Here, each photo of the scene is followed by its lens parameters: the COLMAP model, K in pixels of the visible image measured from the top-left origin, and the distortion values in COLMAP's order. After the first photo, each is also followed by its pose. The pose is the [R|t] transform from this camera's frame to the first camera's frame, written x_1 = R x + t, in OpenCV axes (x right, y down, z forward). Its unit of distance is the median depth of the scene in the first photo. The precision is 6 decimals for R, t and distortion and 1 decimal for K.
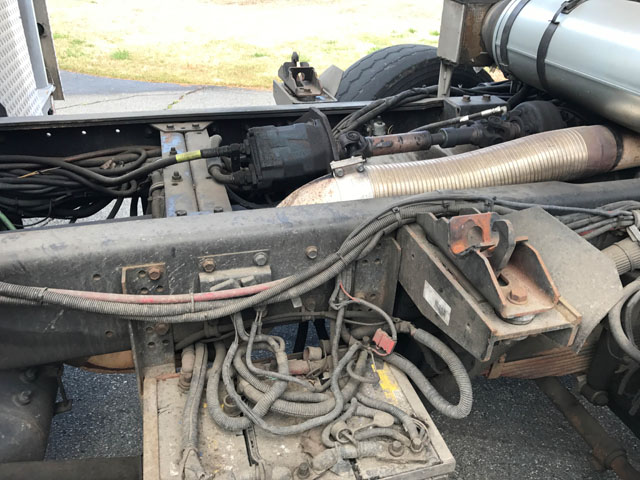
lens RADIAL K [[520.0, 0, 326.0], [0, 520.0, 239.5], [0, 0, 1]] dist [0.011611, -0.022589]
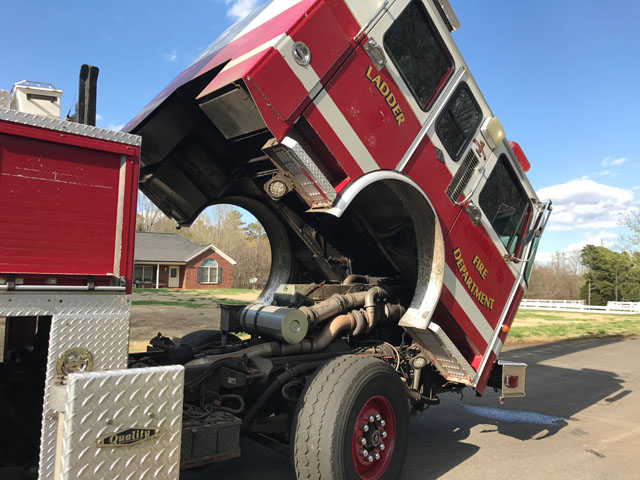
lens RADIAL K [[520.0, 0, 321.5], [0, 520.0, 238.6], [0, 0, 1]] dist [0.011611, -0.022589]
pose [[0.911368, 0.025554, 0.410799, -0.542145], [0.203924, 0.838926, -0.504597, 0.909670], [-0.357524, 0.543645, 0.759359, -1.863959]]
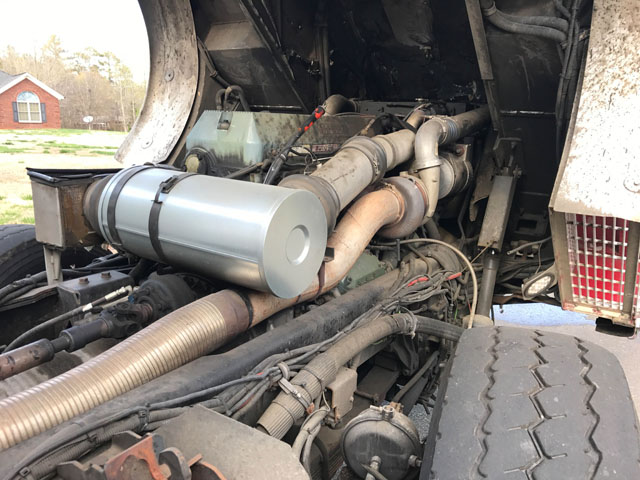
lens RADIAL K [[520.0, 0, 326.4], [0, 520.0, 237.7], [0, 0, 1]] dist [0.011611, -0.022589]
pose [[0.754400, -0.145421, 0.640104, 0.024309], [0.314873, 0.935807, -0.158496, -0.085059], [-0.575965, 0.321121, 0.751762, 0.063718]]
